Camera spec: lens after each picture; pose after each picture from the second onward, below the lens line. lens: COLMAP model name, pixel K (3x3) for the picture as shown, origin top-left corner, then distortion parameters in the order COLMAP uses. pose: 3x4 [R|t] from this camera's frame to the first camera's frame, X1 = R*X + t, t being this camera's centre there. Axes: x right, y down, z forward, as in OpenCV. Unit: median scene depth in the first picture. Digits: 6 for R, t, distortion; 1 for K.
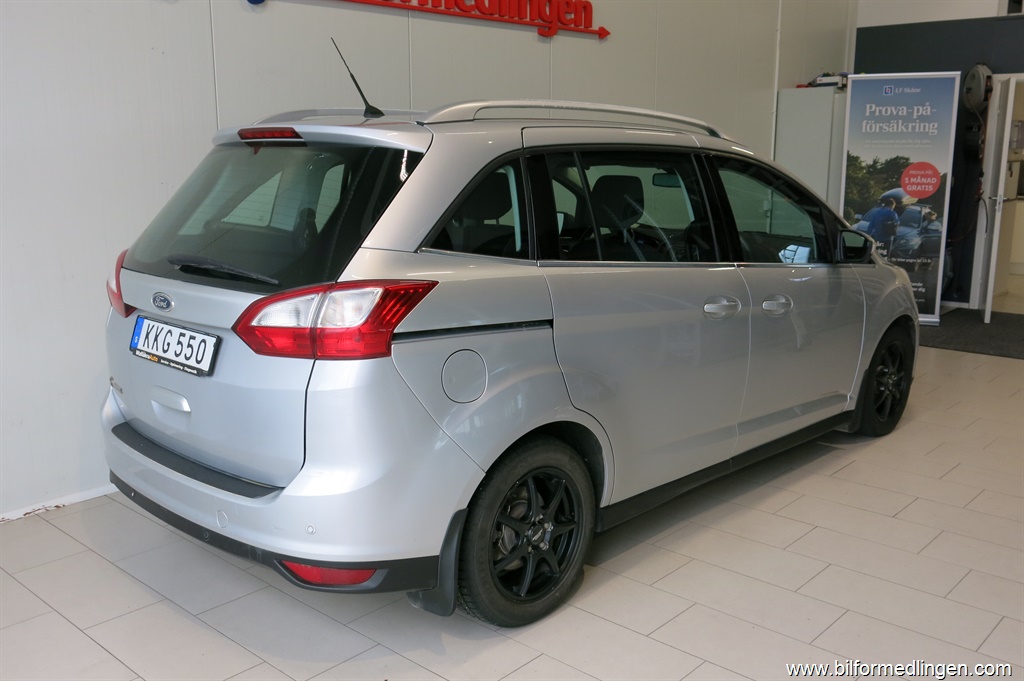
lens RADIAL K [[944.8, 0, 512.0], [0, 944.8, 340.5], [0, 0, 1]] dist [-0.014910, -0.006380]
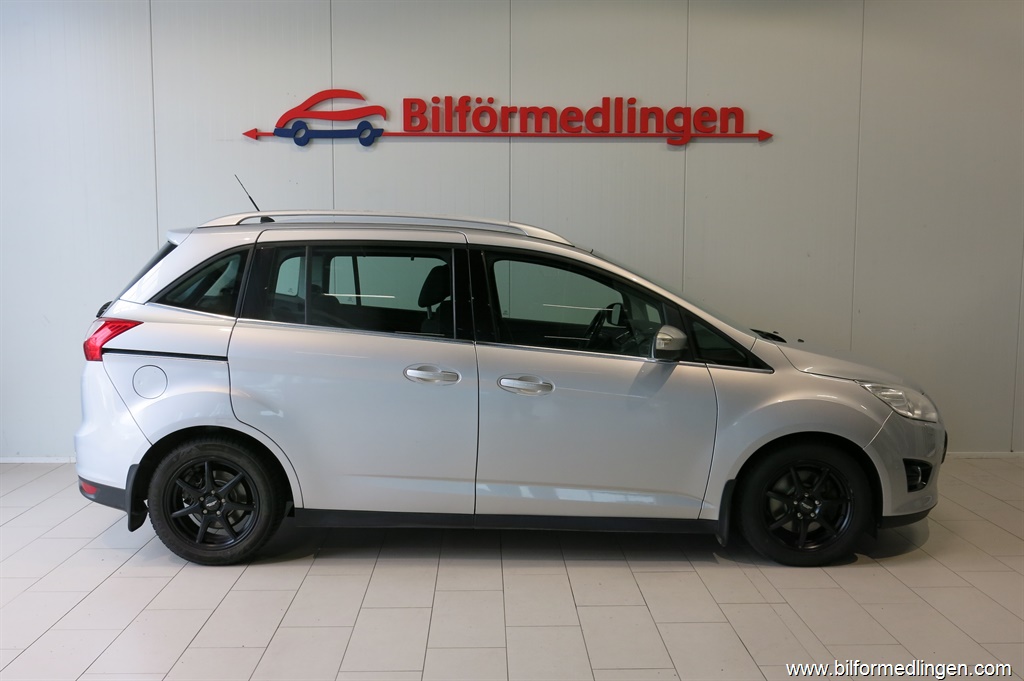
lens RADIAL K [[961.6, 0, 512.0], [0, 961.6, 340.5], [0, 0, 1]] dist [-0.003272, -0.019828]
pose [[0.691494, 0.072762, -0.718708, 0.959028], [-0.150627, 0.987569, -0.044941, -0.031560], [0.706504, 0.139333, 0.693858, 0.179785]]
